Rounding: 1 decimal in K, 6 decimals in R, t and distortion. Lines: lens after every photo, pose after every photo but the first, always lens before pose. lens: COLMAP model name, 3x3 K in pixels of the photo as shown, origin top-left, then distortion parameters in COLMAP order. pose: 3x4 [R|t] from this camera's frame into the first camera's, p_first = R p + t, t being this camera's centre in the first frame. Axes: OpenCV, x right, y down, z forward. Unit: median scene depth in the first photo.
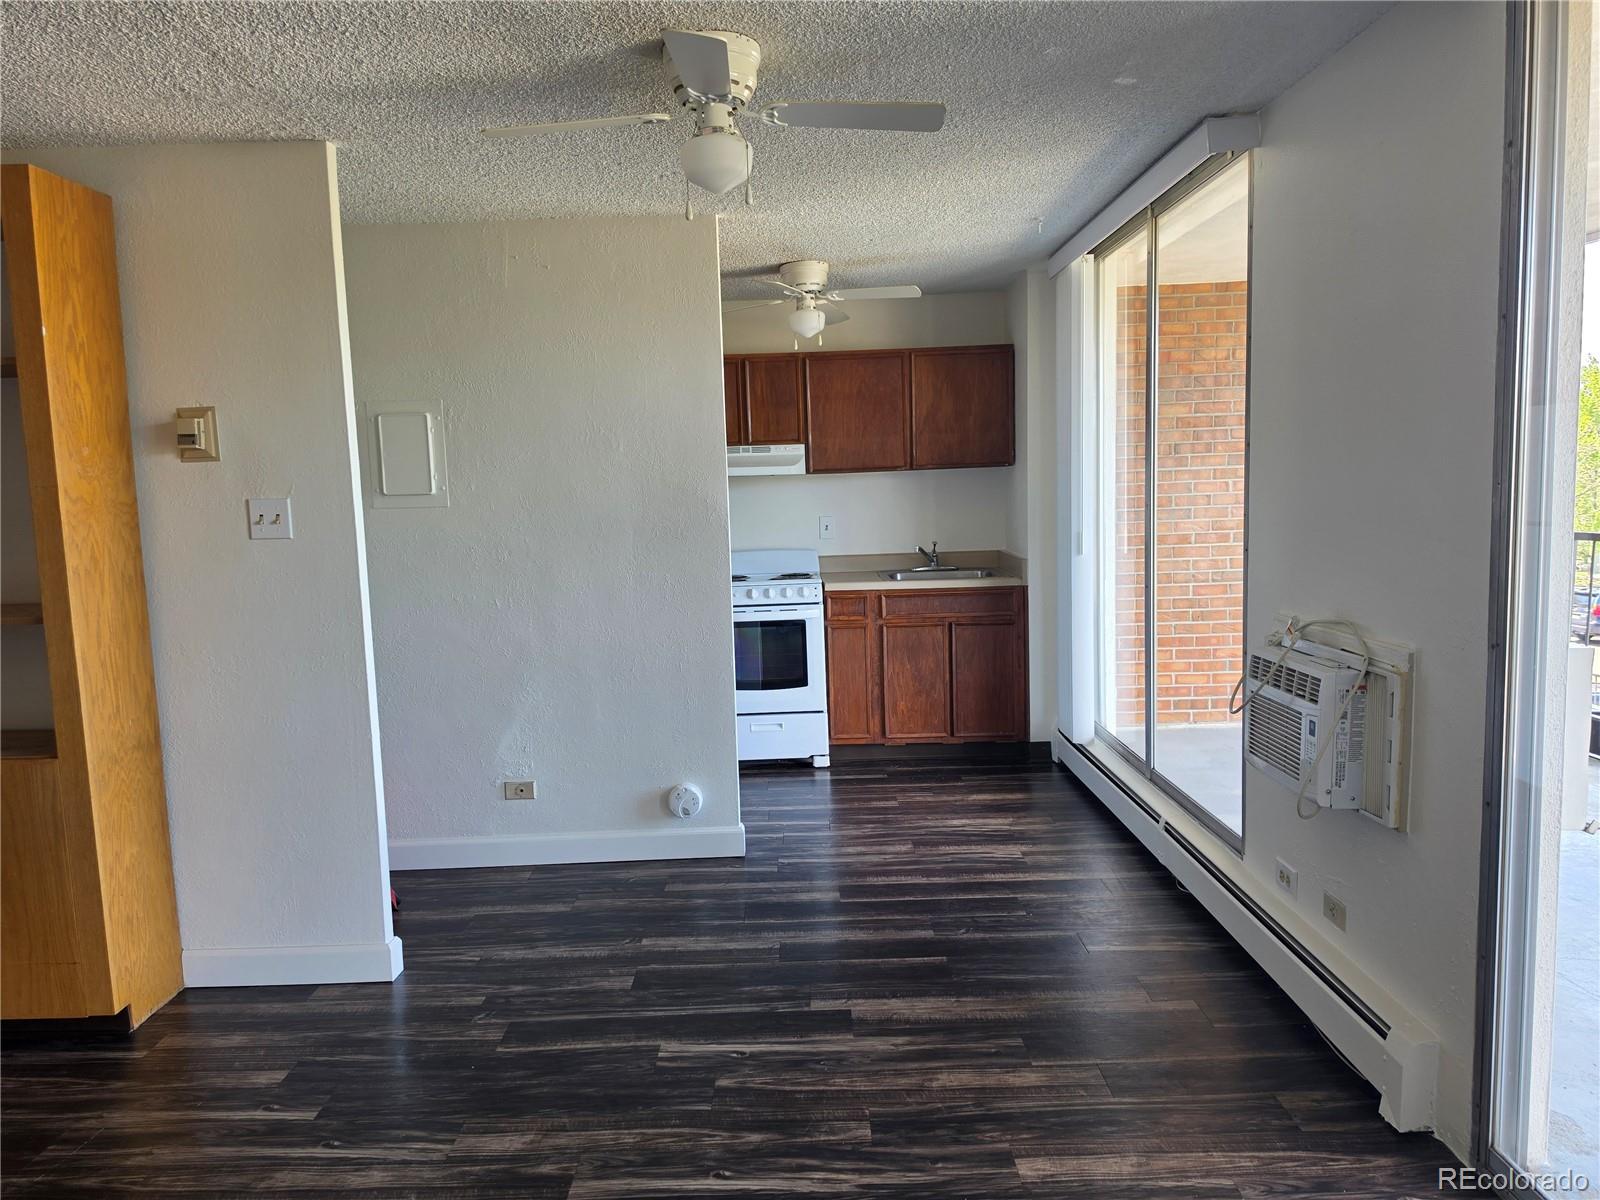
lens RADIAL K [[1116.7, 0, 799.0], [0, 1116.7, 599.4], [0, 0, 1]] dist [0.049560, -0.072369]
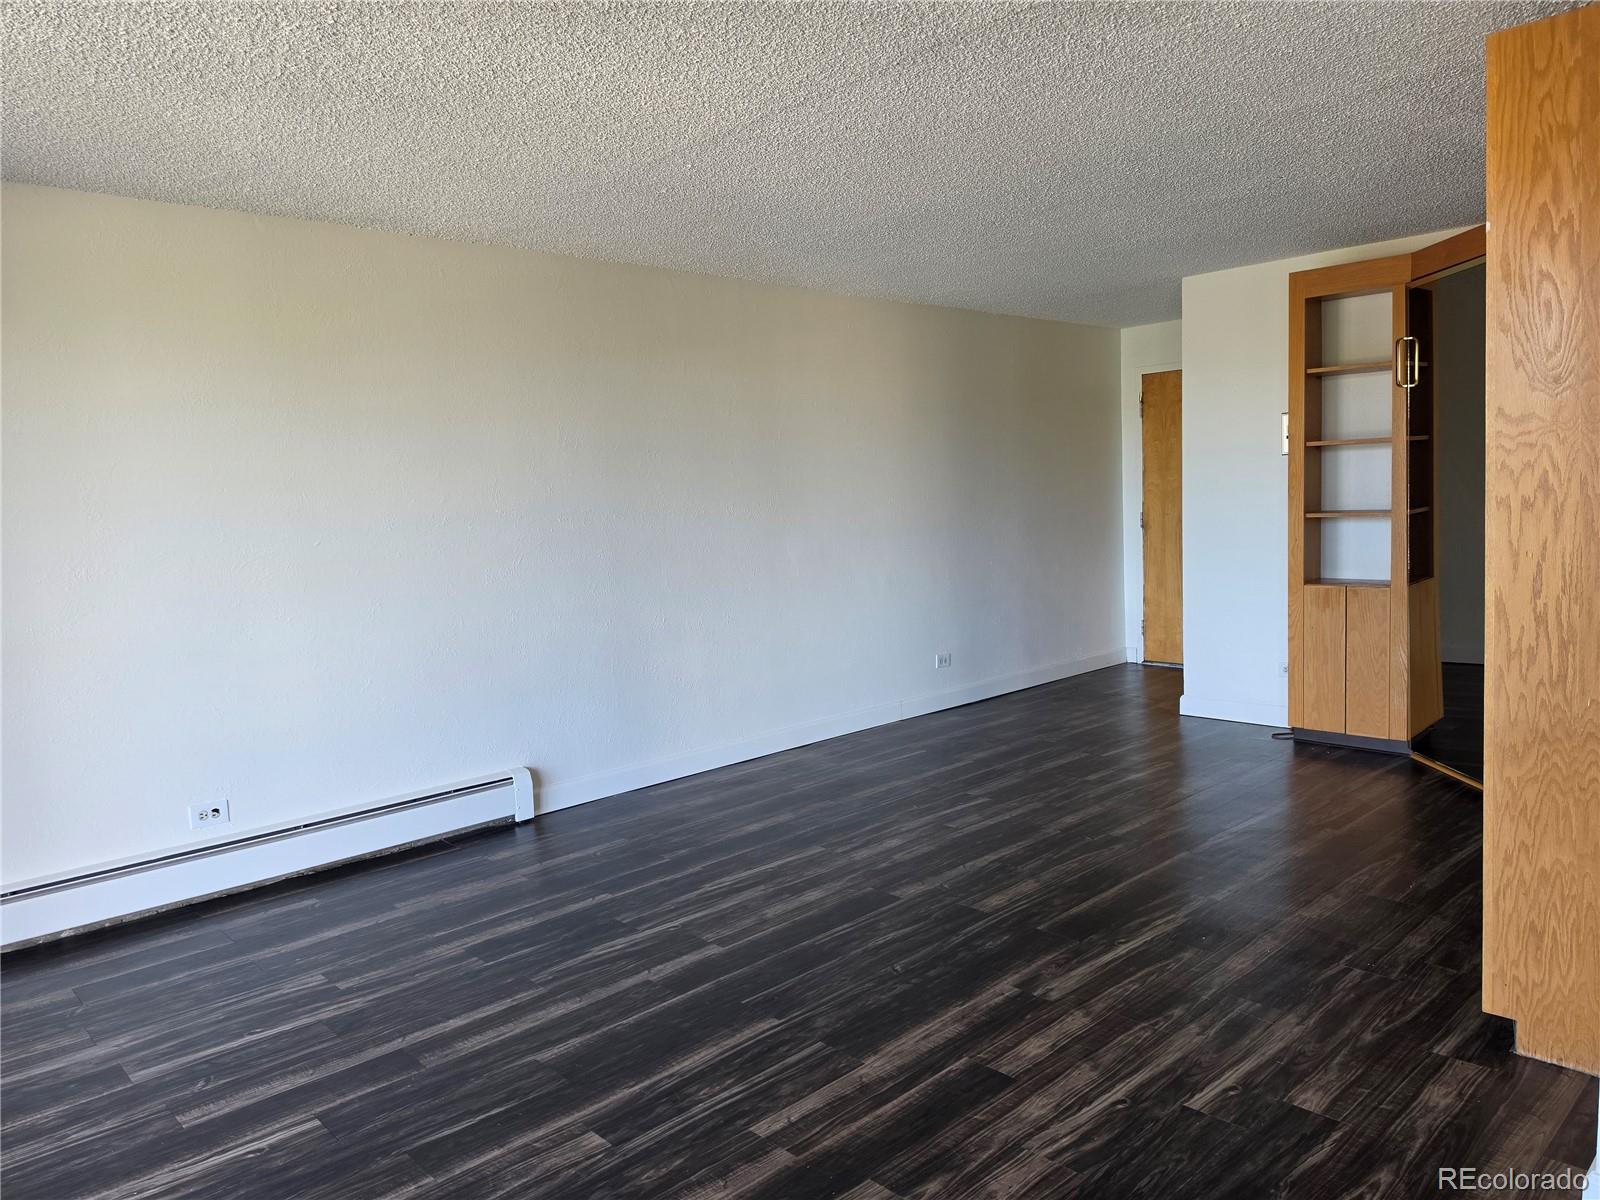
lens RADIAL K [[1116.7, 0, 796.4], [0, 1116.7, 605.2], [0, 0, 1]] dist [0.049560, -0.072369]
pose [[-0.732302, 0.129905, -0.668475, 0.315734], [-0.006237, 0.980316, 0.197337, -0.106186], [0.680951, 0.148680, -0.717077, 1.179171]]
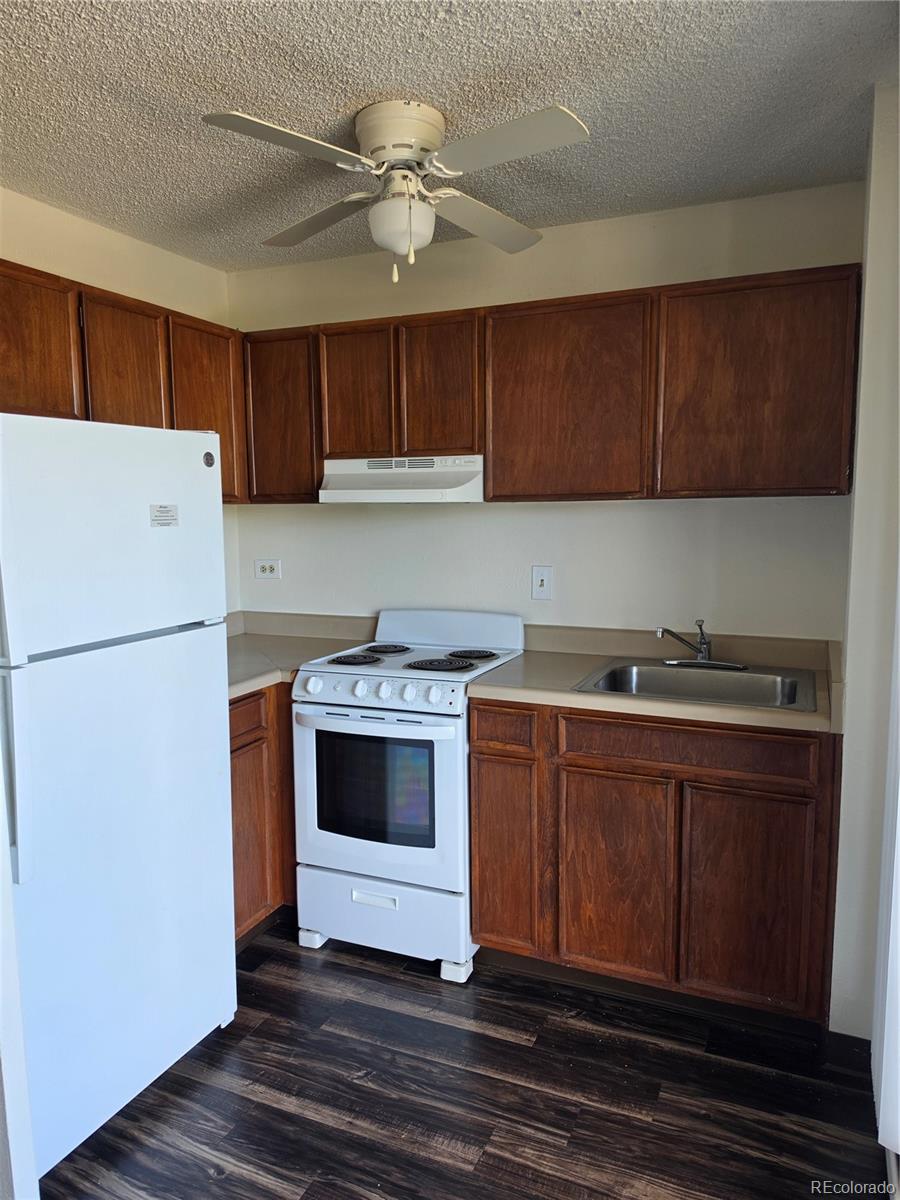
lens RADIAL K [[837.5, 0, 446.0], [0, 837.5, 602.1], [0, 0, 1]] dist [0.049560, -0.072369]
pose [[0.914580, 0.068891, -0.398495, 0.187815], [-0.062282, 0.997622, 0.029522, -0.071218], [0.399581, -0.002181, 0.916695, 0.578916]]
